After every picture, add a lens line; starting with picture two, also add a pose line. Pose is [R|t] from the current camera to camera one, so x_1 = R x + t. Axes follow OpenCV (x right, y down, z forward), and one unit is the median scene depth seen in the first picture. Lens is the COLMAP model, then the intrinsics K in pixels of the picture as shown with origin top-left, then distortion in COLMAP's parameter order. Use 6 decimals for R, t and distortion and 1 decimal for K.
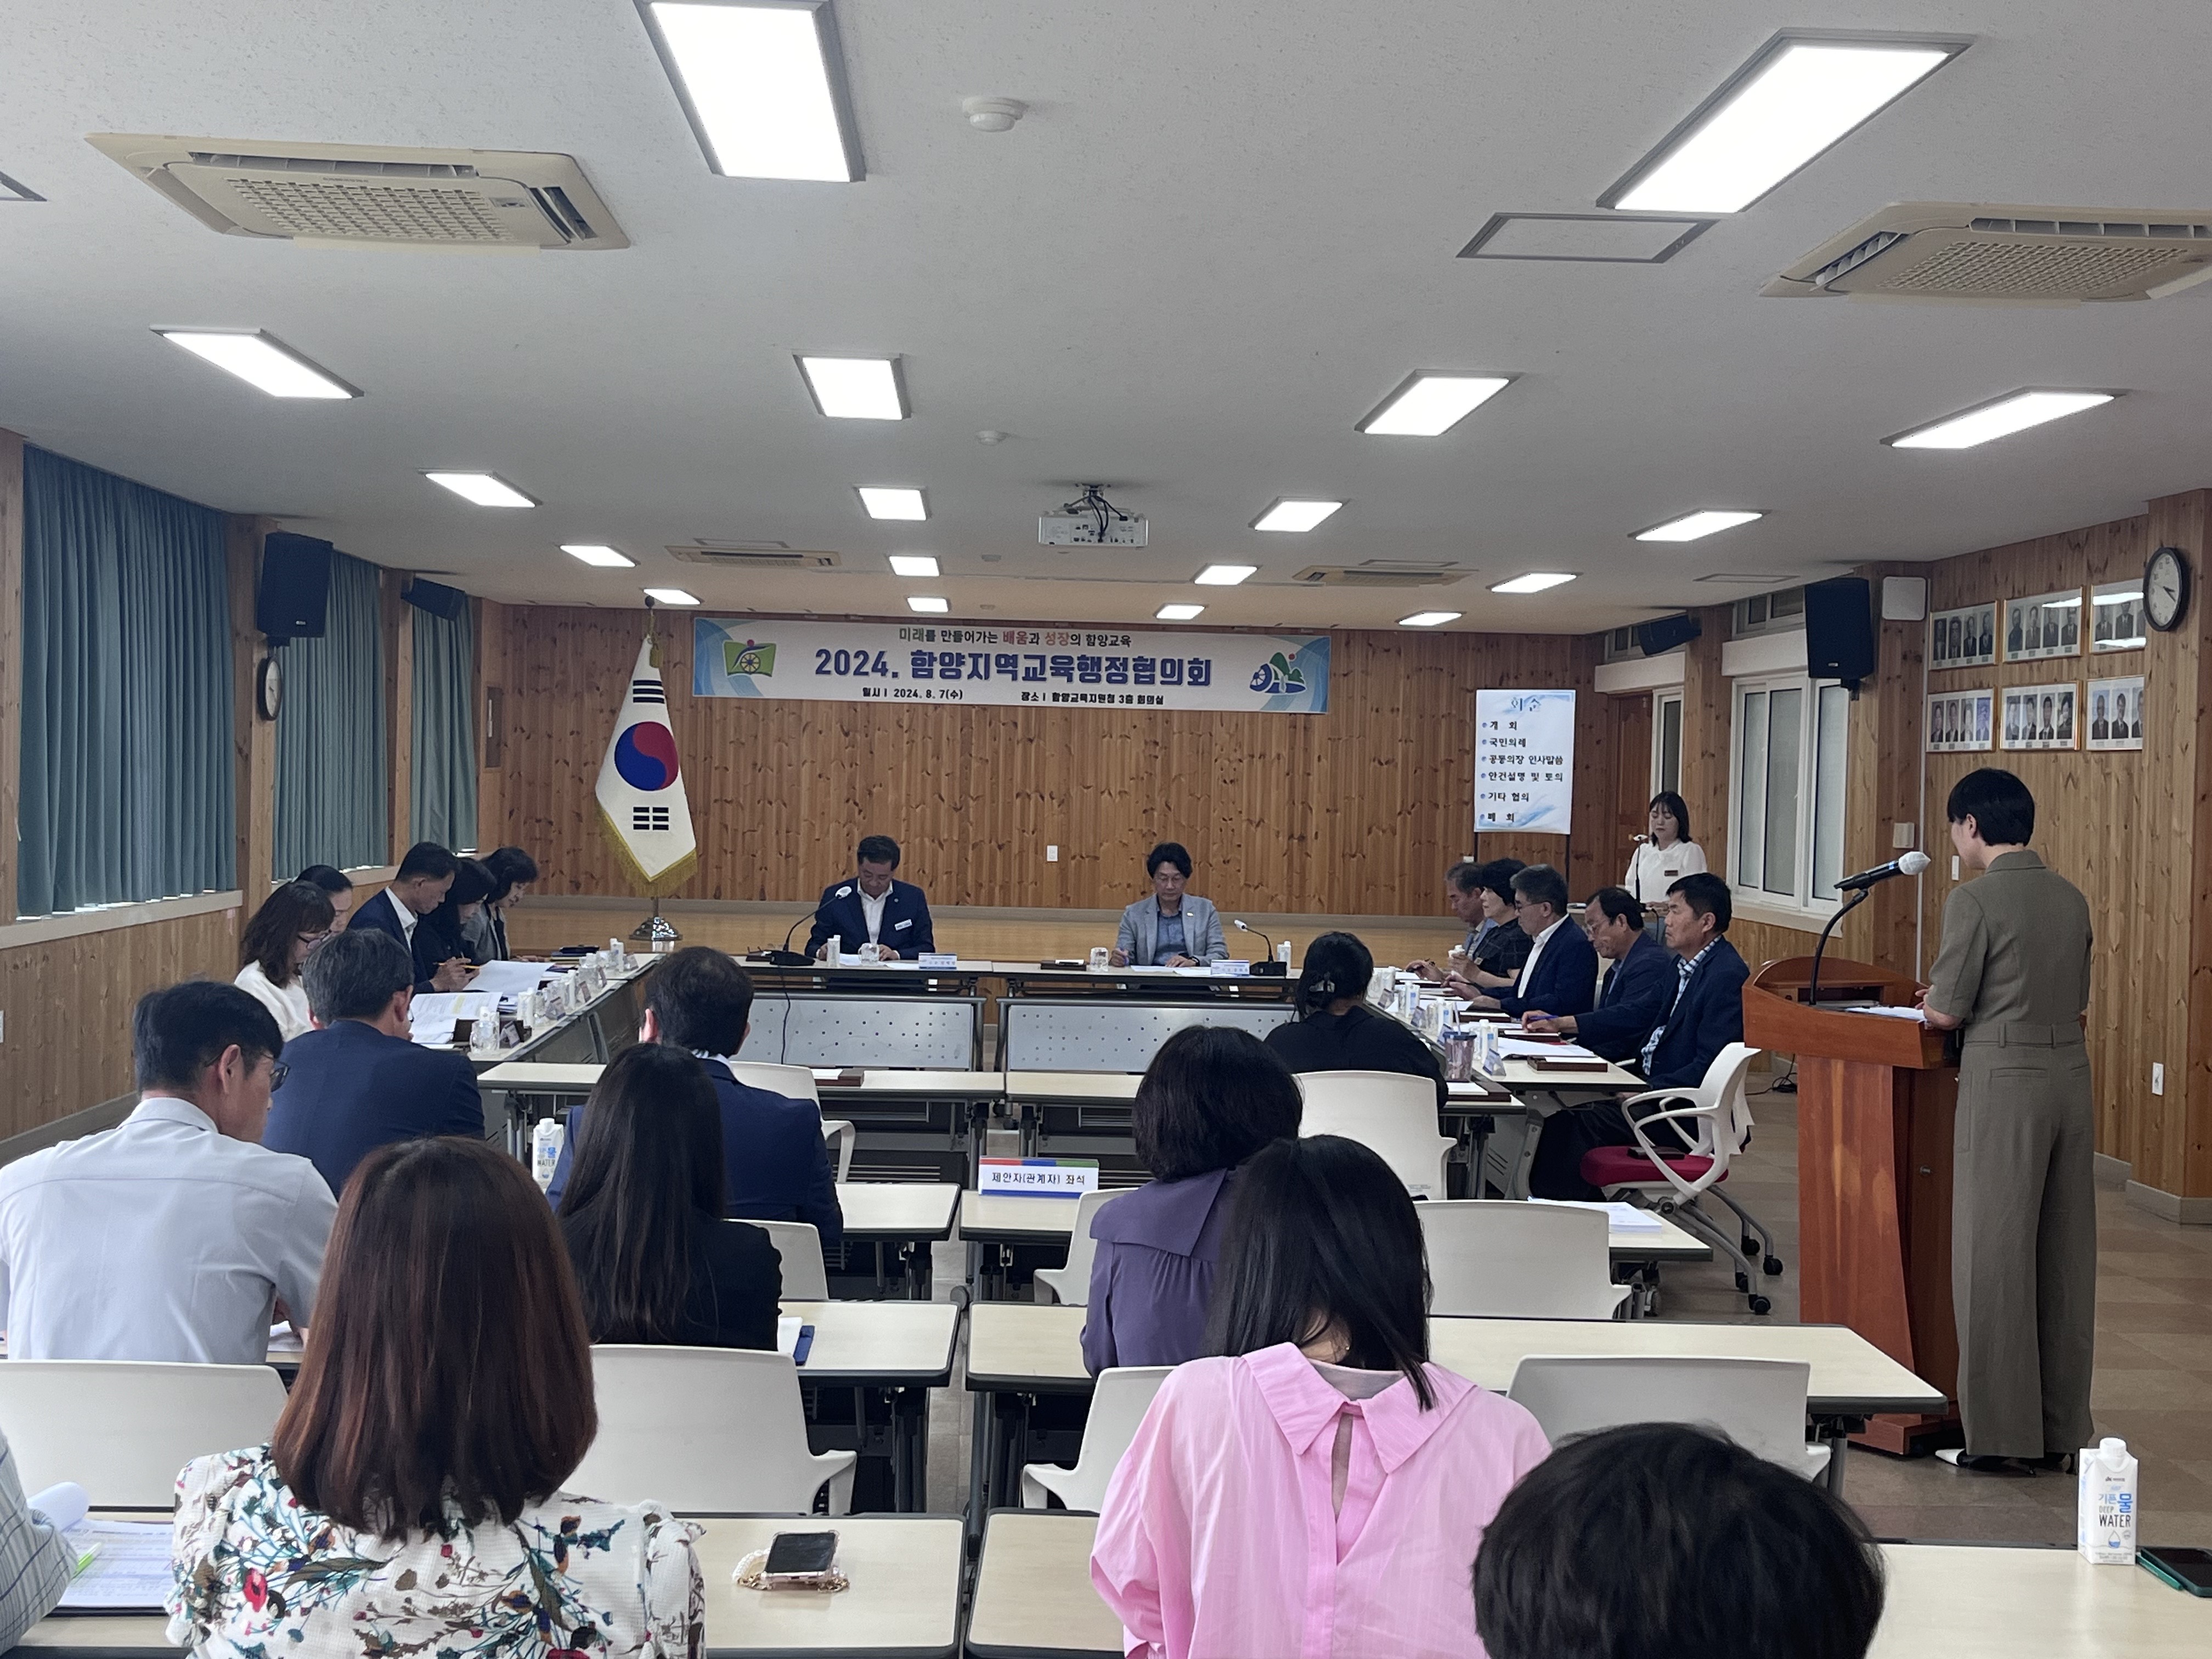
lens RADIAL K [[2658.7, 0, 1106.0], [0, 2658.7, 829.5], [0, 0, 1]] dist [0.179331, -0.017539]
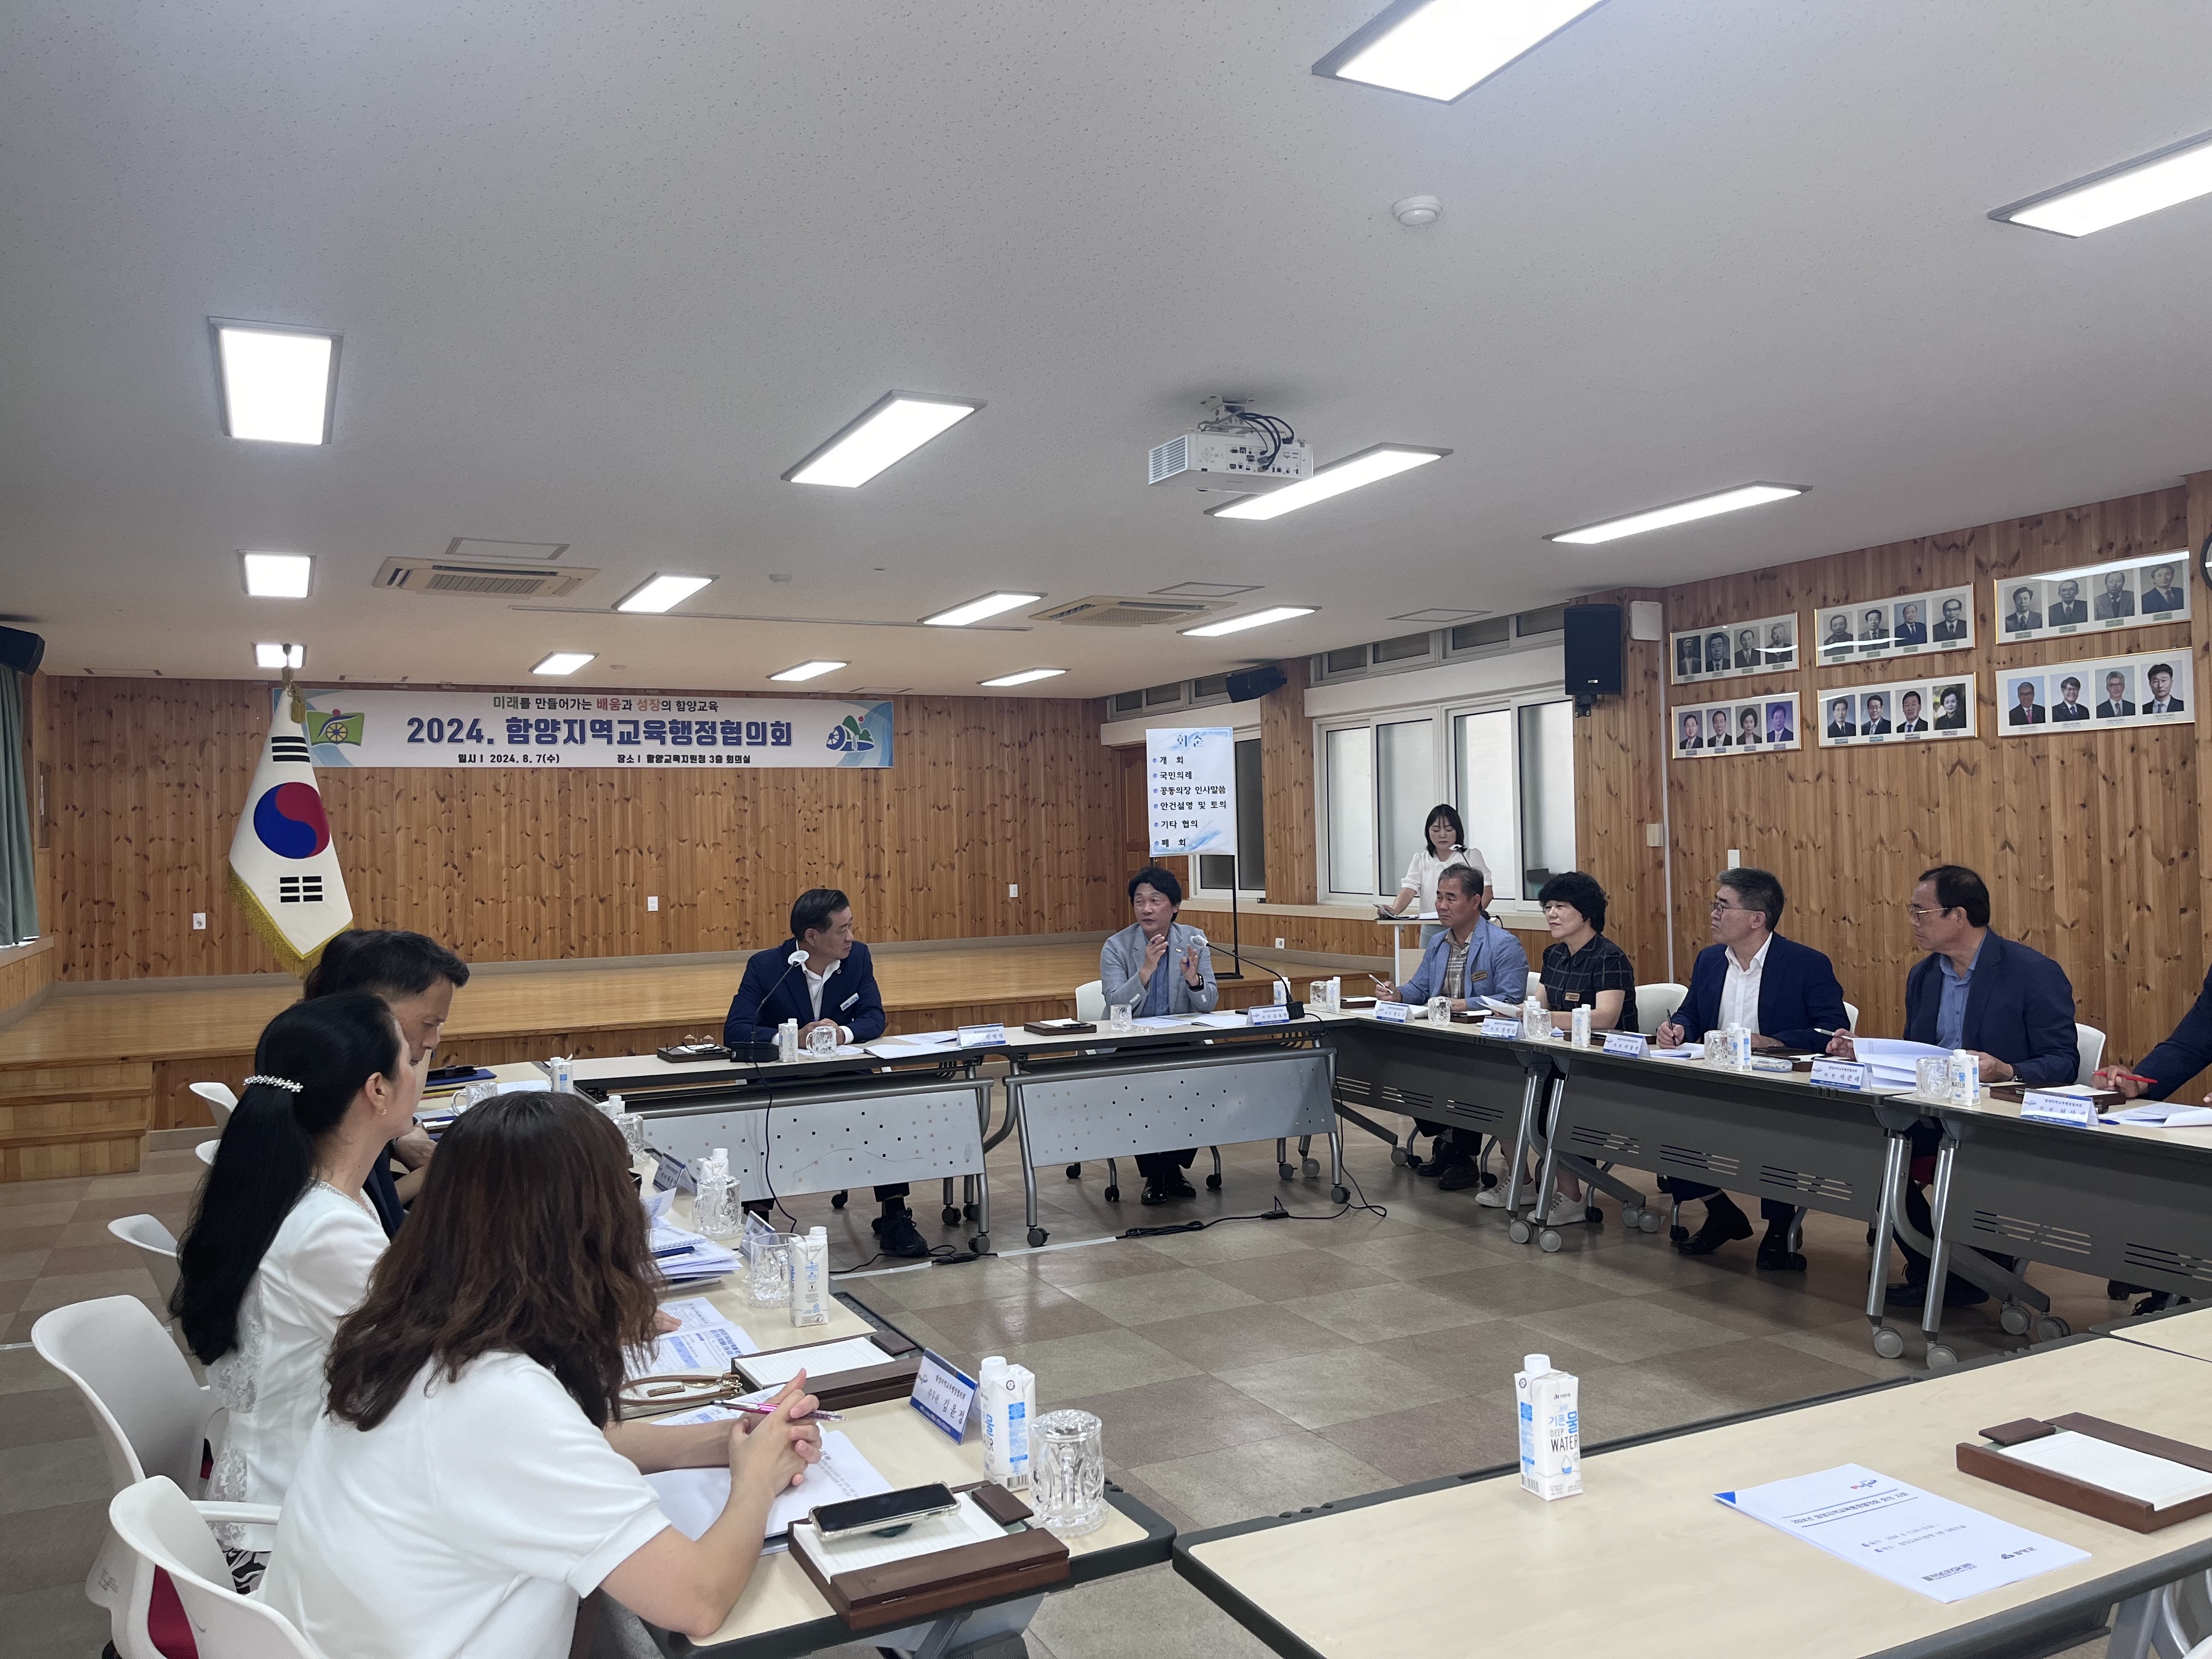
lens RADIAL K [[1658.4, 0, 1106.0], [0, 1658.4, 829.5], [0, 0, 1]] dist [0.069226, -0.079542]
pose [[0.915025, -0.042500, 0.401152, -0.122404], [0.053068, 0.998474, -0.015264, -0.000965], [-0.399891, 0.035255, 0.915884, 0.307223]]
